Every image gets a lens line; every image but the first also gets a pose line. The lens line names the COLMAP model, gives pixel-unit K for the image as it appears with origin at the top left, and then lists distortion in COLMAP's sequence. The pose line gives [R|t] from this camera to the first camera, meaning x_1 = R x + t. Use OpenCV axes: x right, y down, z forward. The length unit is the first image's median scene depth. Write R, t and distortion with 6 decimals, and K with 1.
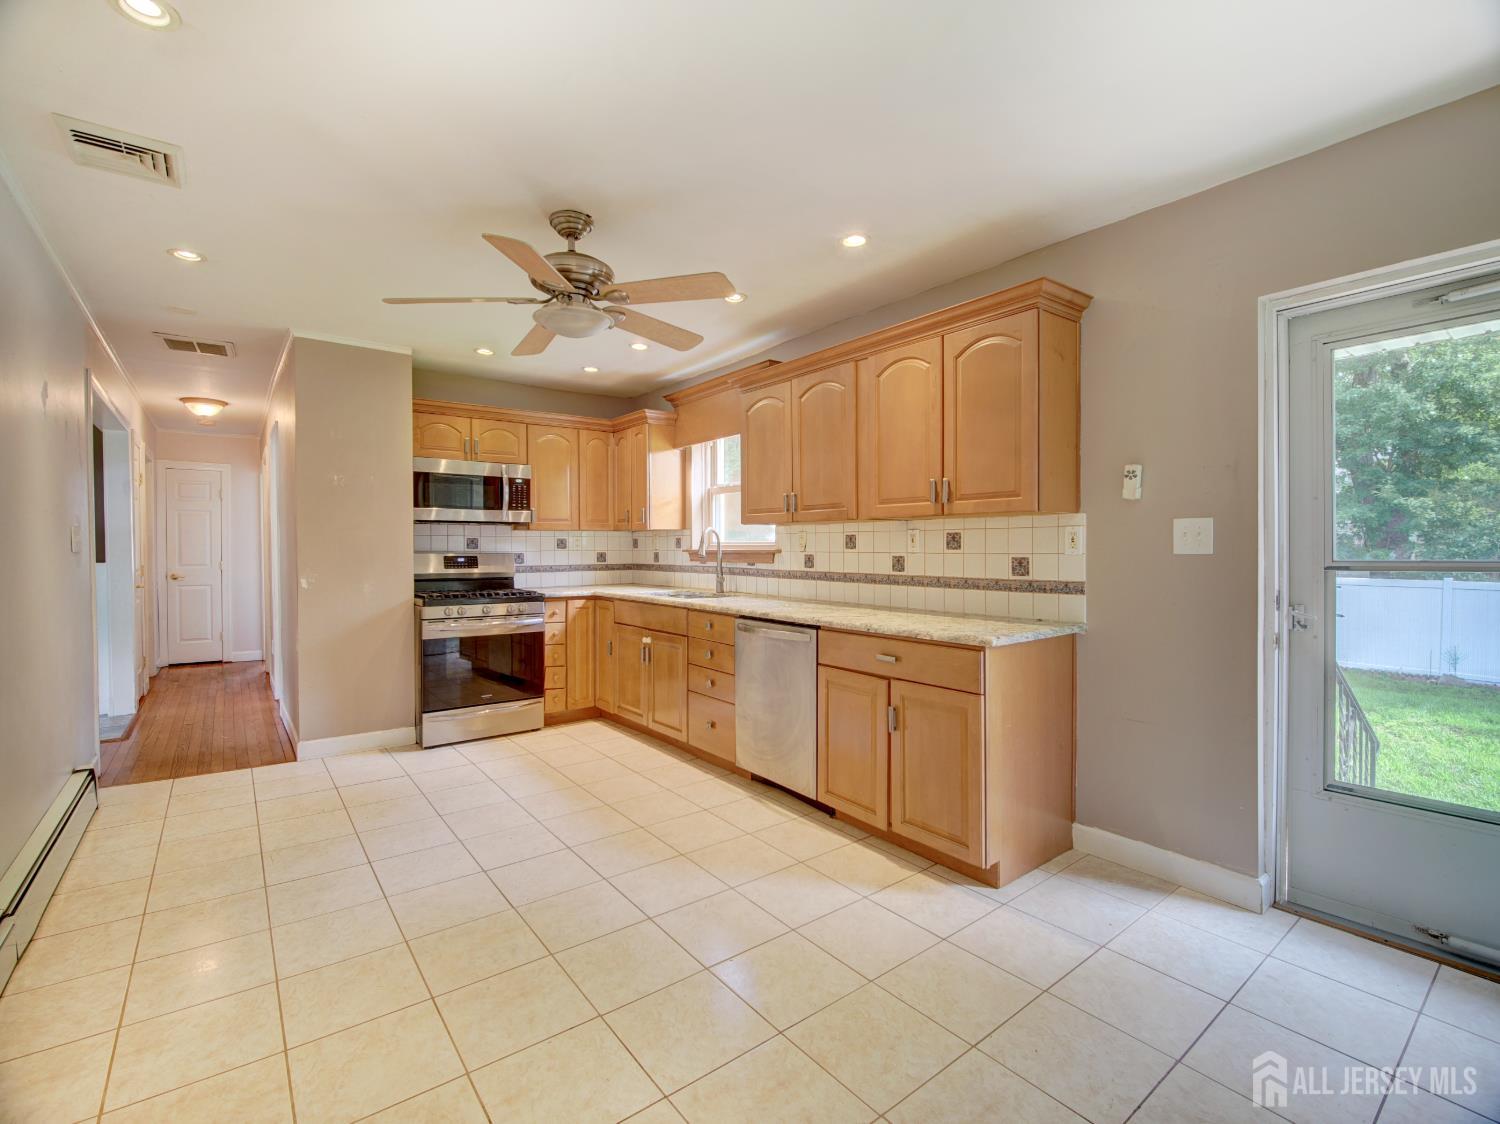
lens RADIAL K [[684.6, 0, 759.9], [0, 684.6, 555.2], [0, 0, 1]] dist [-0.001171, -0.000145]
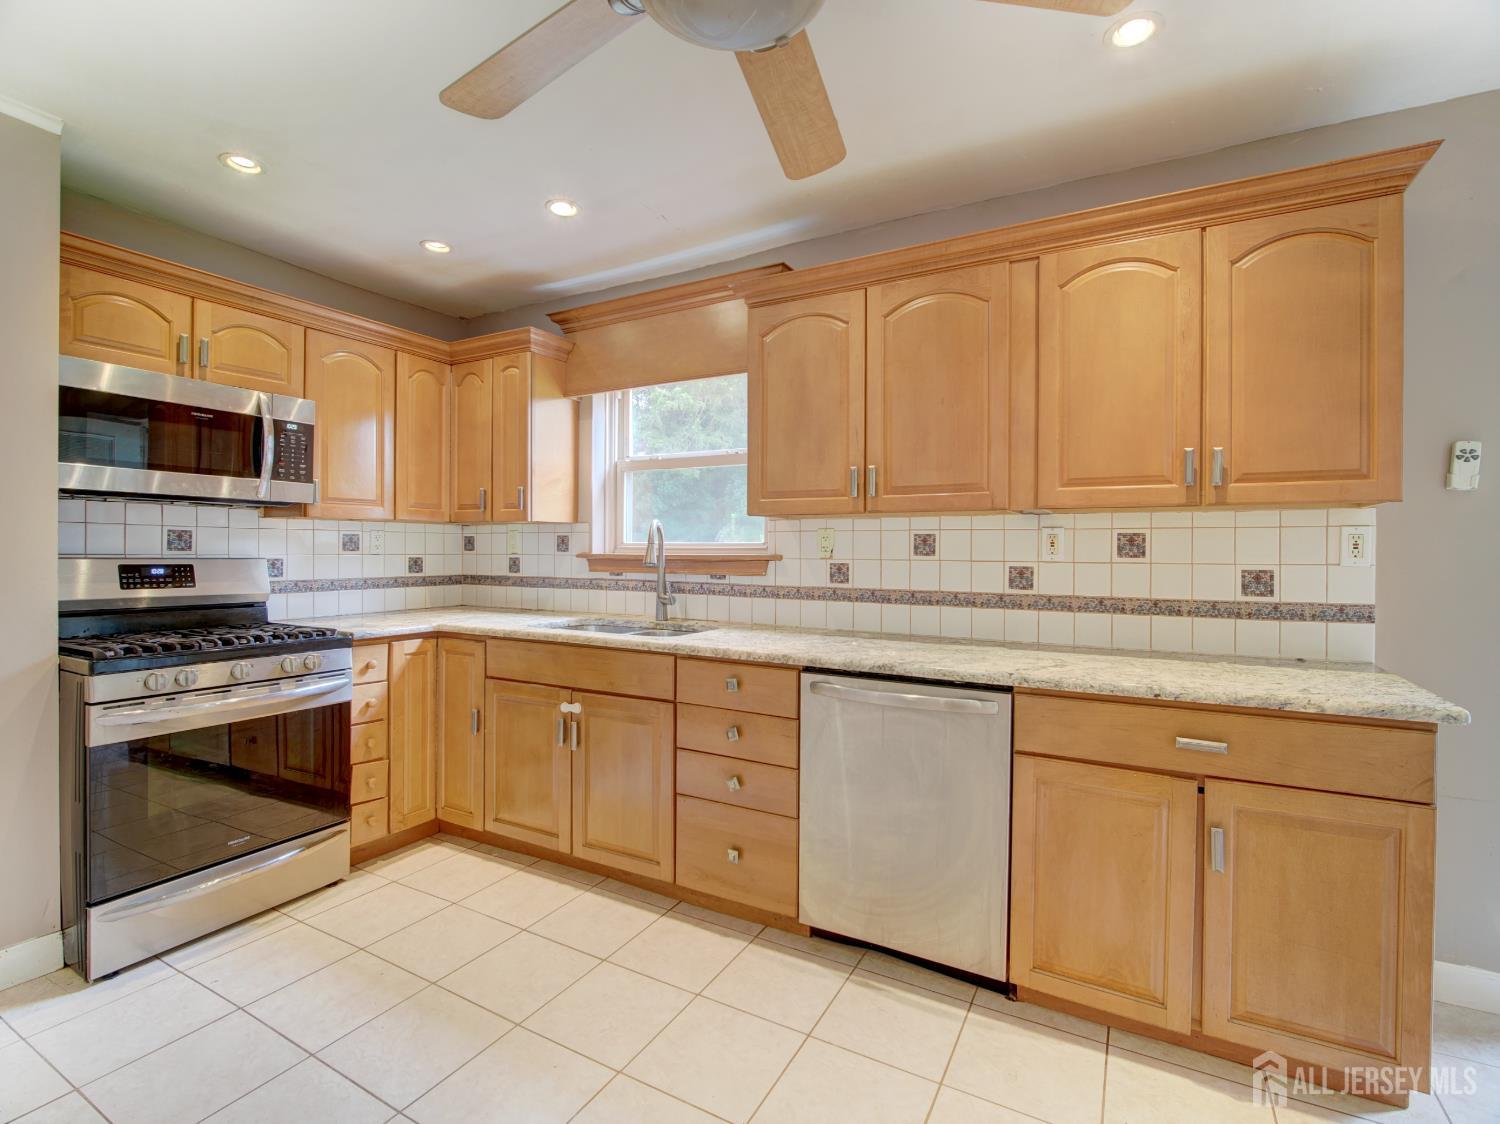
lens RADIAL K [[704.2, 0, 759.9], [0, 704.2, 552.8], [0, 0, 1]] dist [-0.010481, -0.000602]
pose [[0.919685, 0.005655, 0.392616, -0.251397], [-0.002517, 0.999961, -0.008507, -0.004697], [-0.392649, 0.006835, 0.919663, 0.374334]]
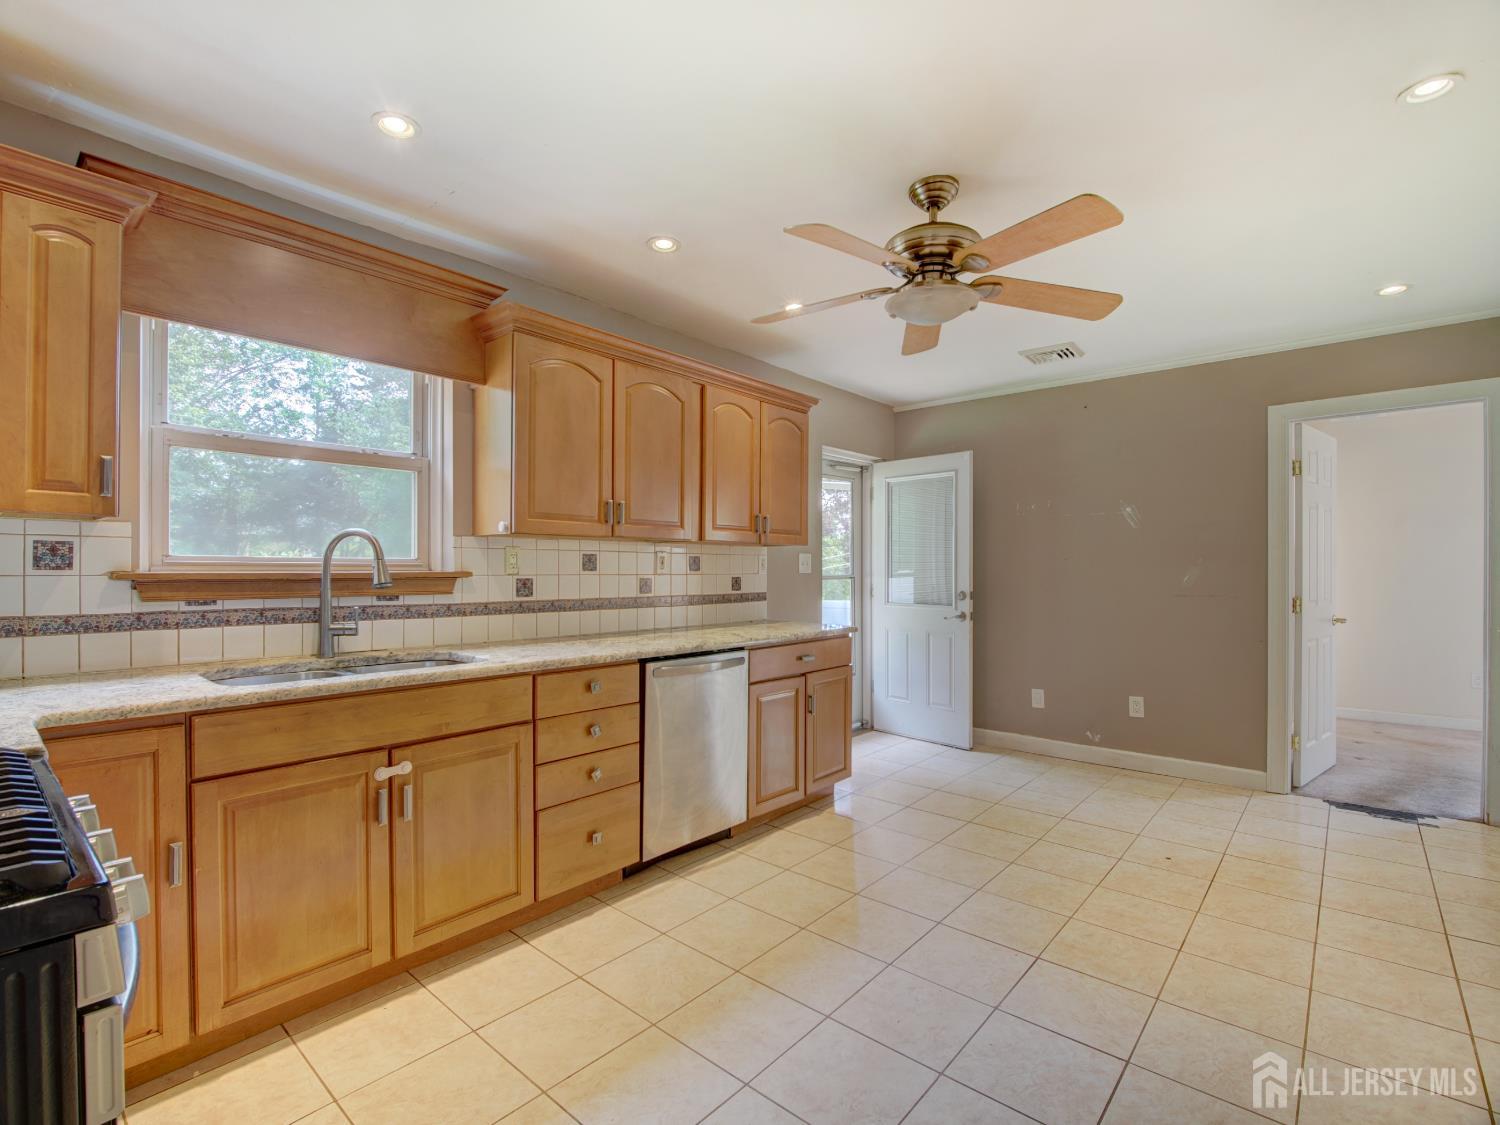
lens RADIAL K [[692.9, 0, 750.0], [0, 692.9, 562.5], [0, 0, 1]] dist [-0.012695, -0.000275]
pose [[-0.182259, 0.007790, 0.983220, -0.657492], [0.007498, 0.999951, -0.006532, -0.010767], [-0.983222, 0.006182, -0.182309, 0.840235]]
